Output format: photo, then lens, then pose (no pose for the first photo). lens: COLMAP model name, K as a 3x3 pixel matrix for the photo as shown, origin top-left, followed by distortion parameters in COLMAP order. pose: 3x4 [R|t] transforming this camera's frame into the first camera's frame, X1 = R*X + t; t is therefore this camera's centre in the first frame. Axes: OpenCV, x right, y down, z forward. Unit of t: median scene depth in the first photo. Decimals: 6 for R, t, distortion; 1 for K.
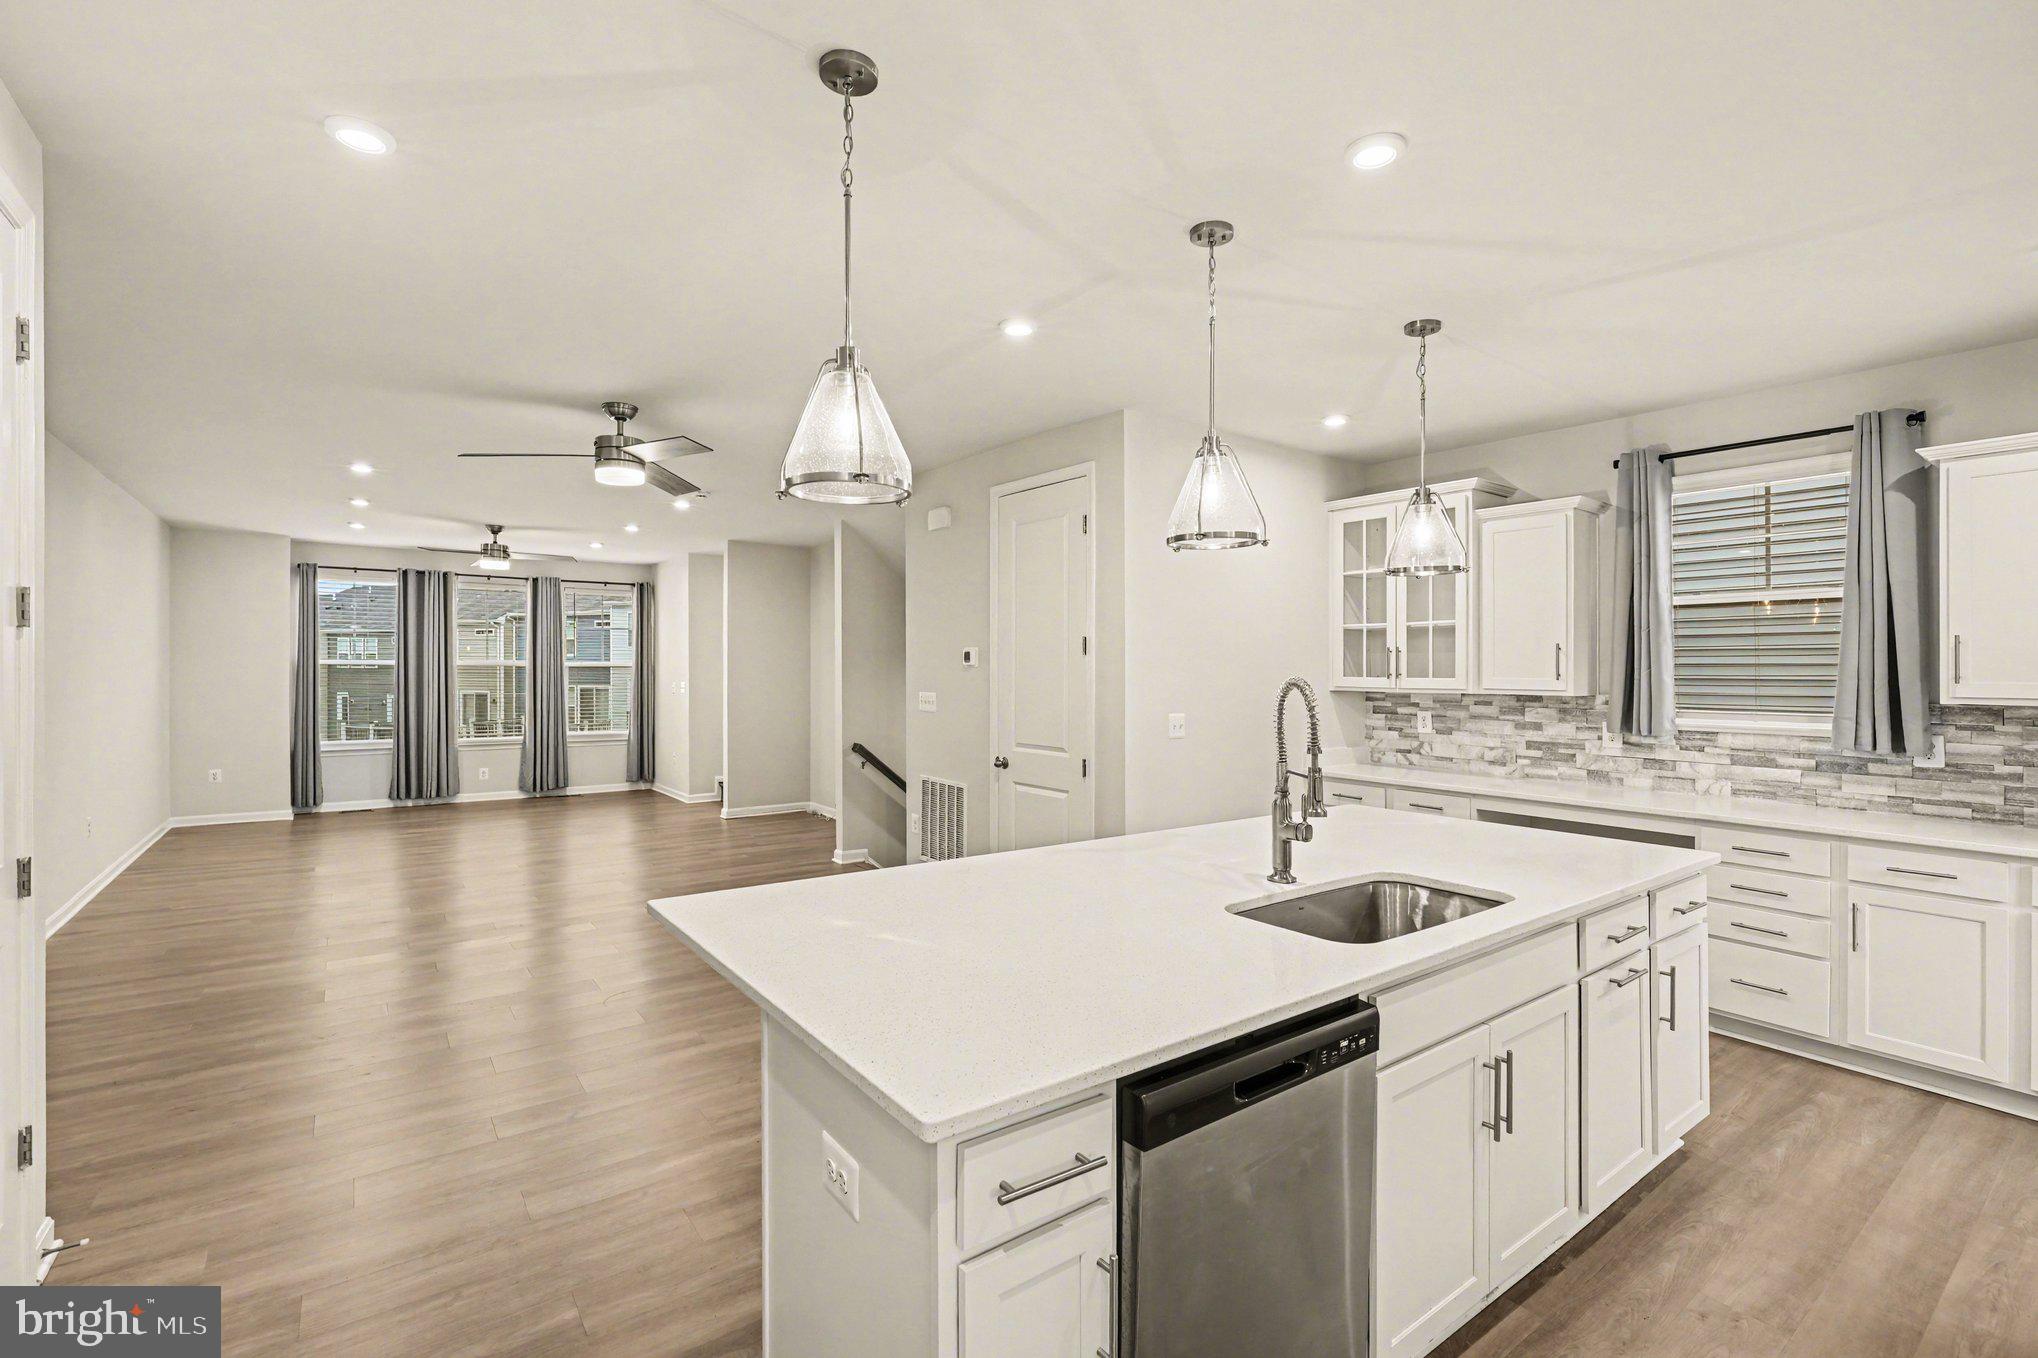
lens RADIAL K [[929.4, 0, 1019.0], [0, 929.4, 679.0], [0, 0, 1]] dist [-0.002743, -0.000165]
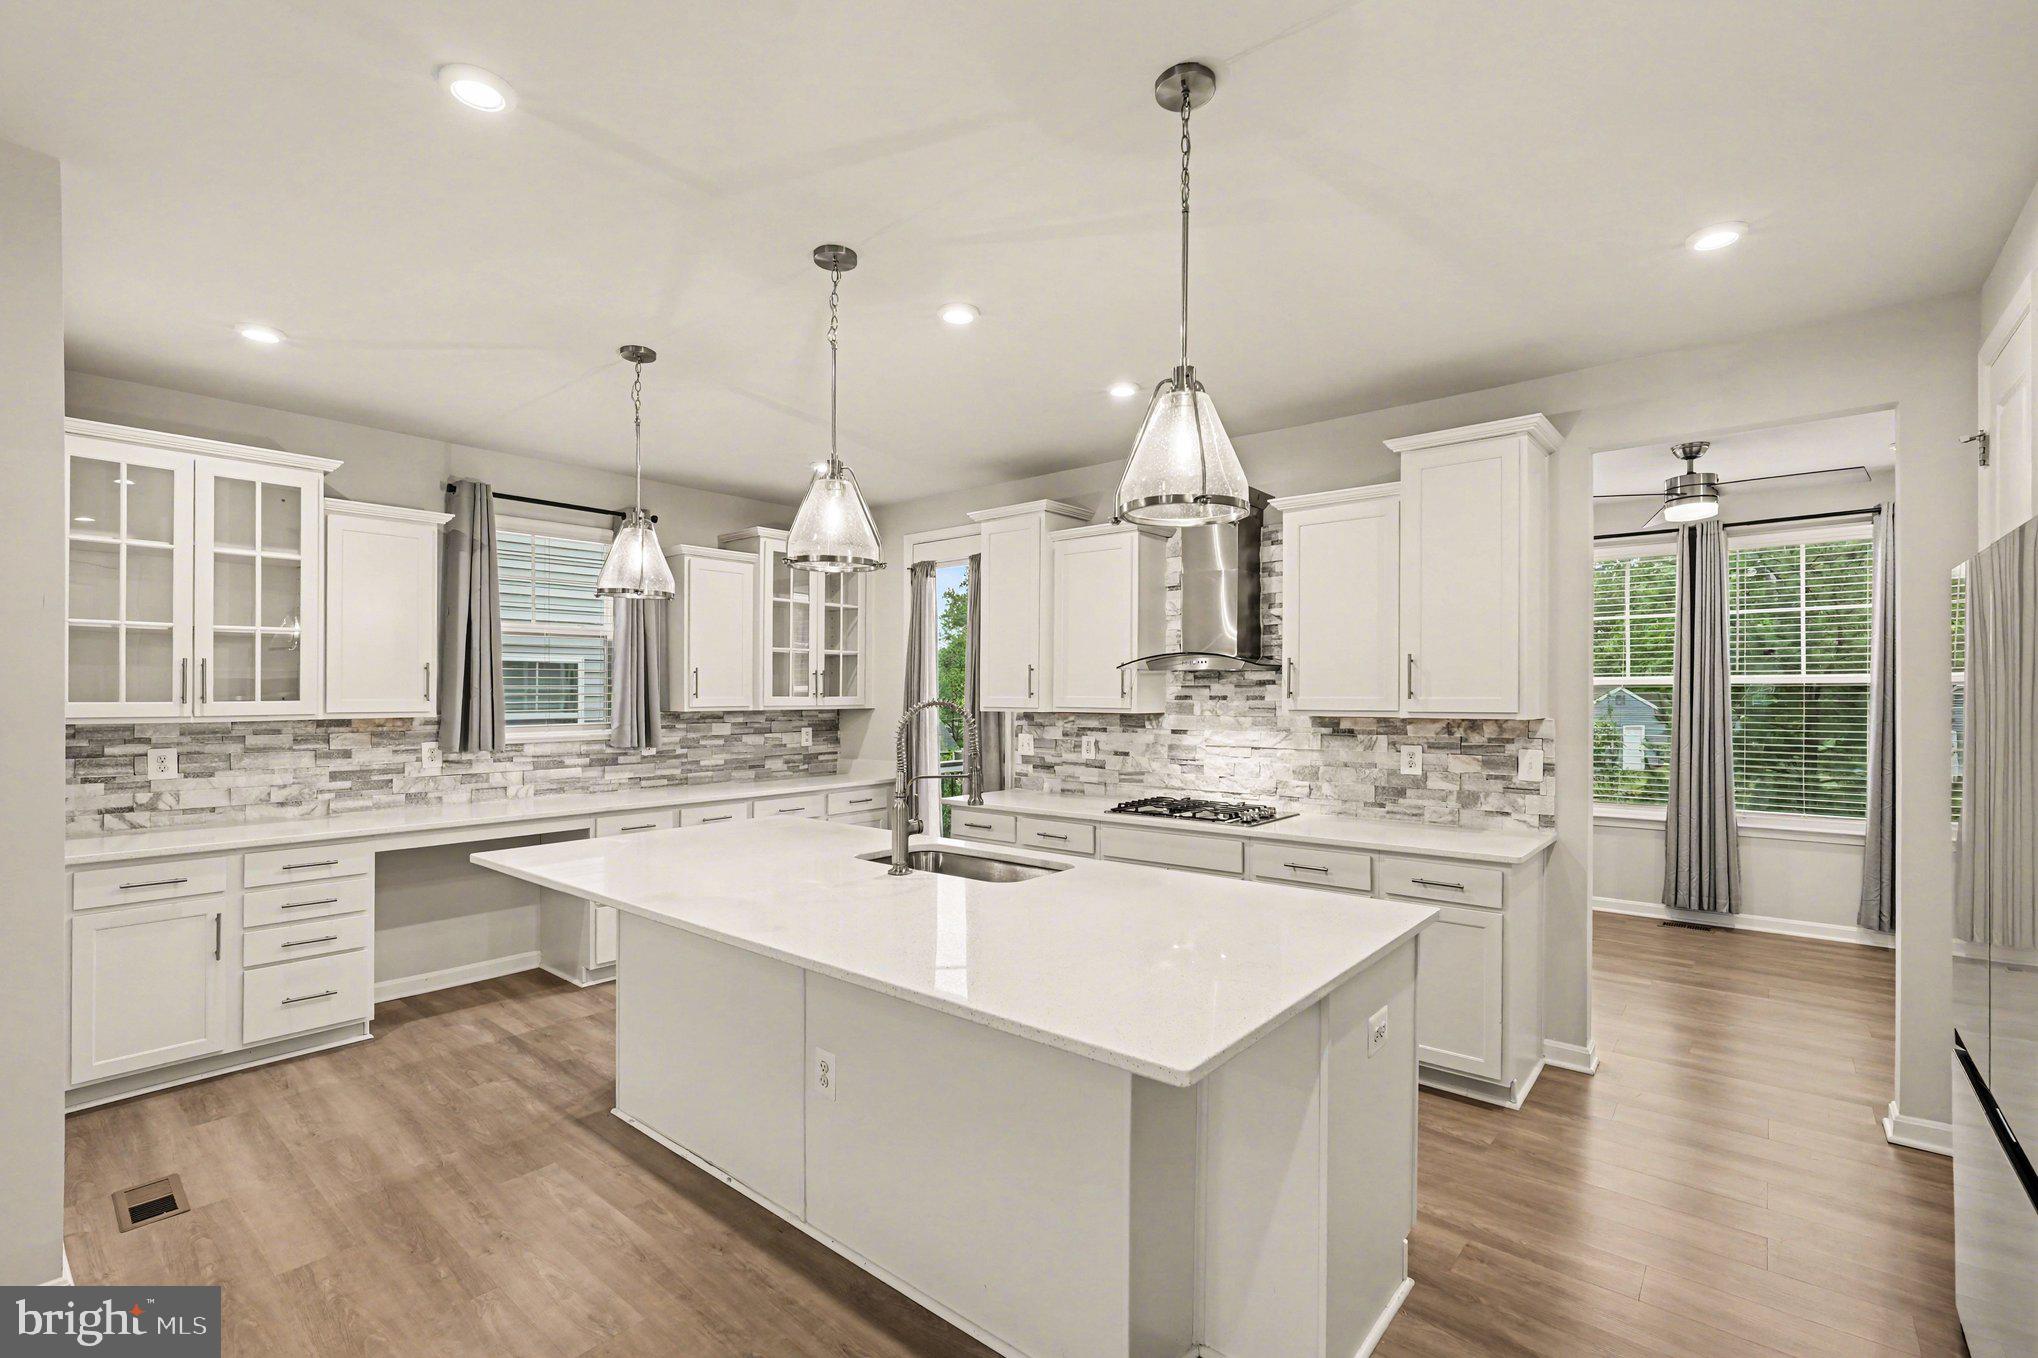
lens RADIAL K [[887.3, 0, 1010.7], [0, 887.3, 691.9], [0, 0, 1]] dist [-0.016353, 0.000303]
pose [[-0.228112, -0.004247, 0.973626, -0.213375], [0.011169, 0.999913, 0.006979, -0.003818], [-0.973571, 0.012466, -0.228044, 0.299933]]
